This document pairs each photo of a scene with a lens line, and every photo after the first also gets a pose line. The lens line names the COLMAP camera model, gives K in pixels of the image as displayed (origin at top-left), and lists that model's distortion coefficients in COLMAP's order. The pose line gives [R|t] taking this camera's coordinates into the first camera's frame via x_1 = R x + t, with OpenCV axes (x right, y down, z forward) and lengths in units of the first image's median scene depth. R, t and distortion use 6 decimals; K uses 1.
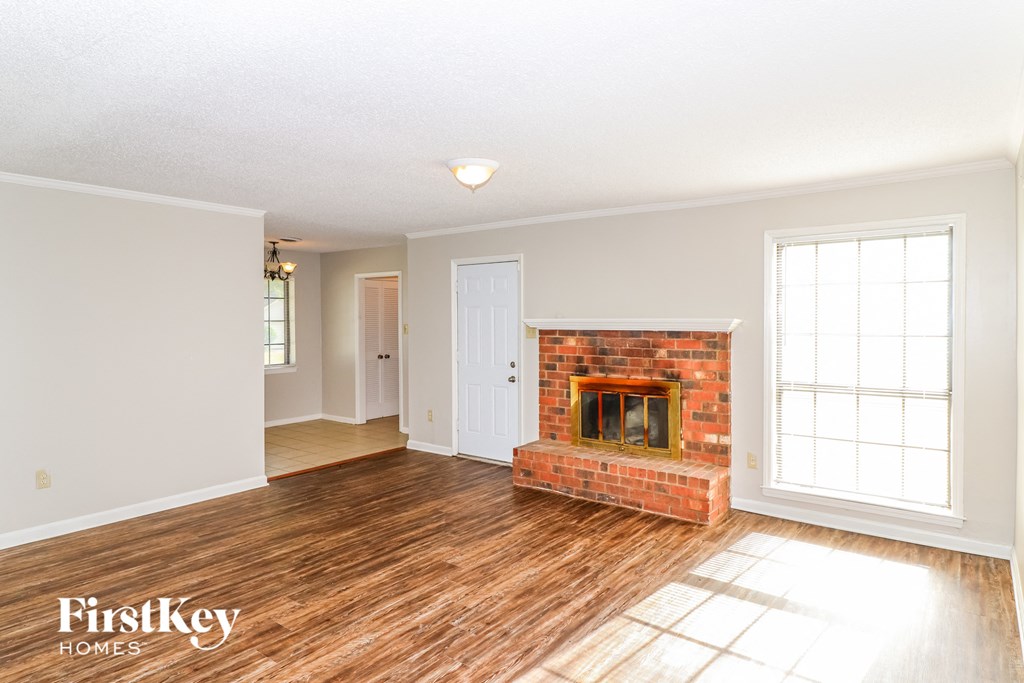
lens RADIAL K [[596.9, 0, 511.6], [0, 596.9, 311.9], [0, 0, 1]] dist [0.001253, 0.000268]
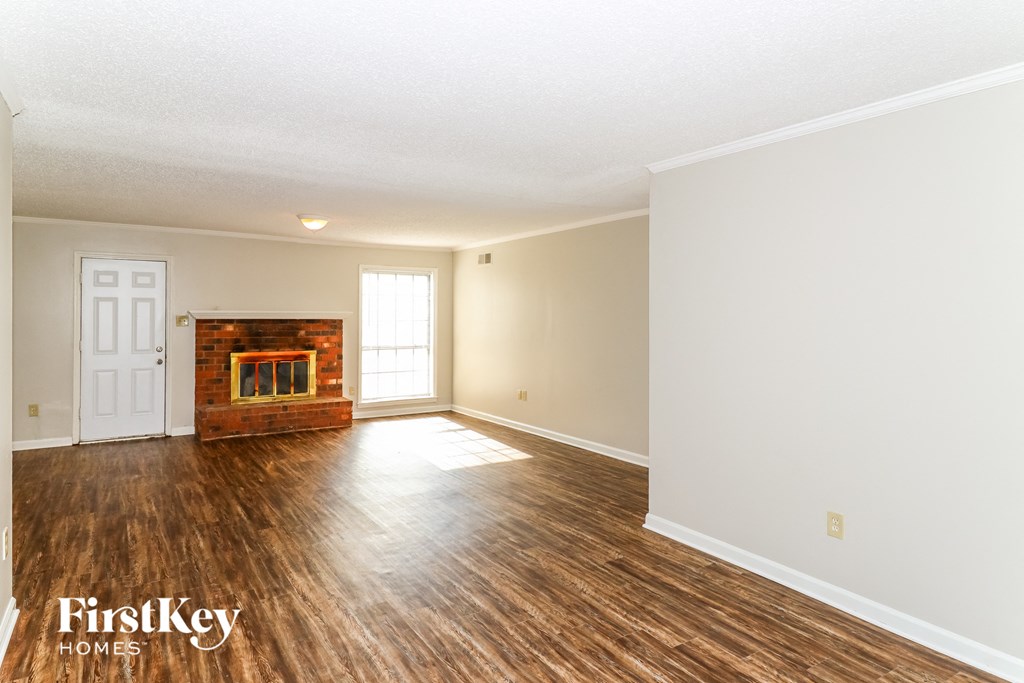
lens RADIAL K [[596.9, 0, 511.6], [0, 596.9, 311.9], [0, 0, 1]] dist [0.001253, 0.000268]
pose [[0.342316, 0.003414, 0.939579, -1.052624], [-0.020039, 0.999792, 0.003668, -0.003902], [-0.939371, -0.020084, 0.342313, -0.058392]]
